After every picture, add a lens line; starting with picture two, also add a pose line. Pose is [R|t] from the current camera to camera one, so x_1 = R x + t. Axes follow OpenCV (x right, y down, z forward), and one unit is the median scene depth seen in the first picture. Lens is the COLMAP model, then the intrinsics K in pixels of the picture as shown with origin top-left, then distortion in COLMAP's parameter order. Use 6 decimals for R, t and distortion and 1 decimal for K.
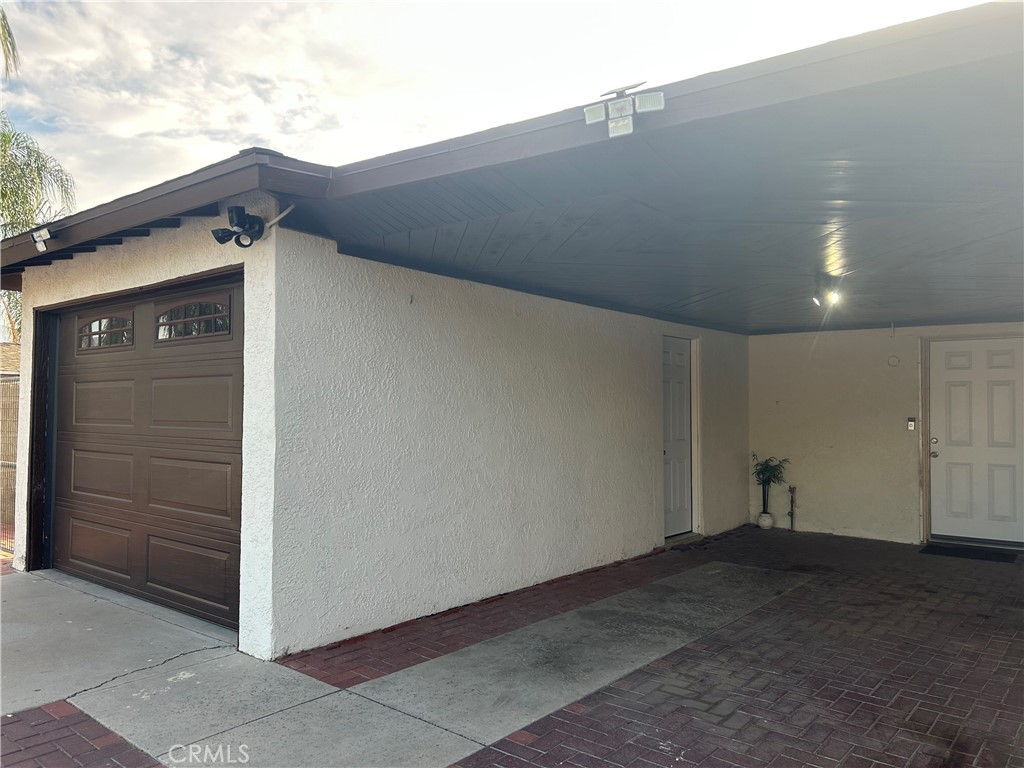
lens RADIAL K [[769.8, 0, 512.0], [0, 769.8, 384.0], [0, 0, 1]] dist [0.100270, -0.140940]
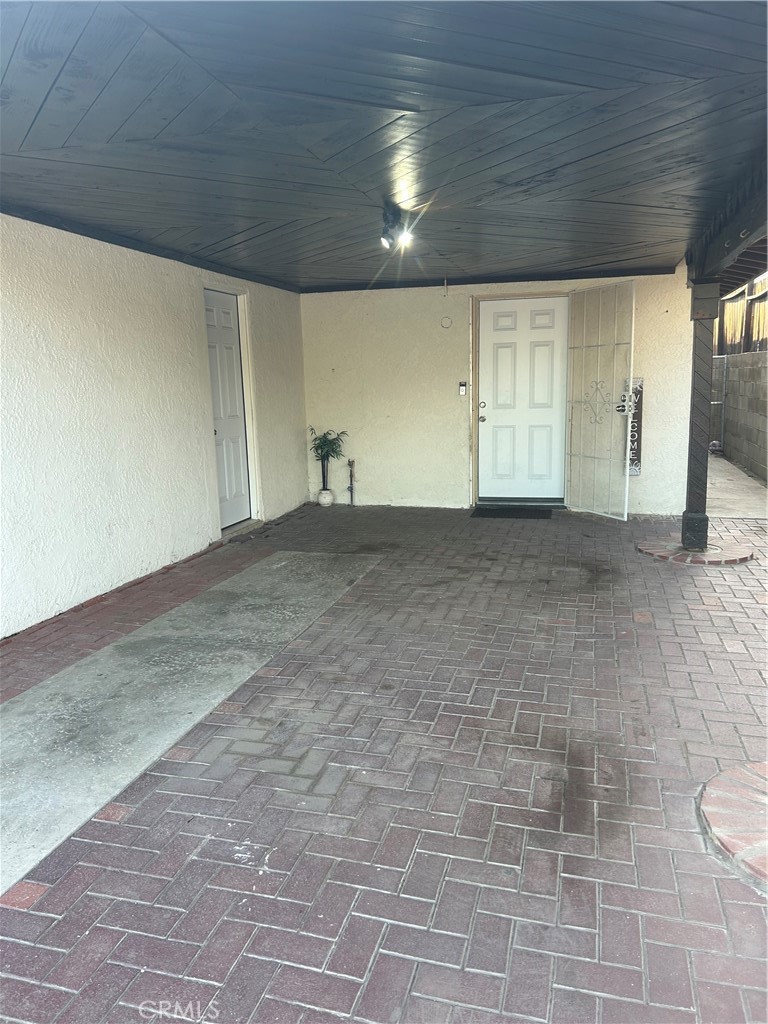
lens RADIAL K [[769.8, 0, 384.0], [0, 769.8, 512.0], [0, 0, 1]] dist [0.100270, -0.140940]
pose [[0.915401, -0.095863, 0.390962, 0.039153], [0.016463, 0.979333, 0.201584, 0.008480], [-0.402206, -0.178094, 0.898060, 0.218221]]
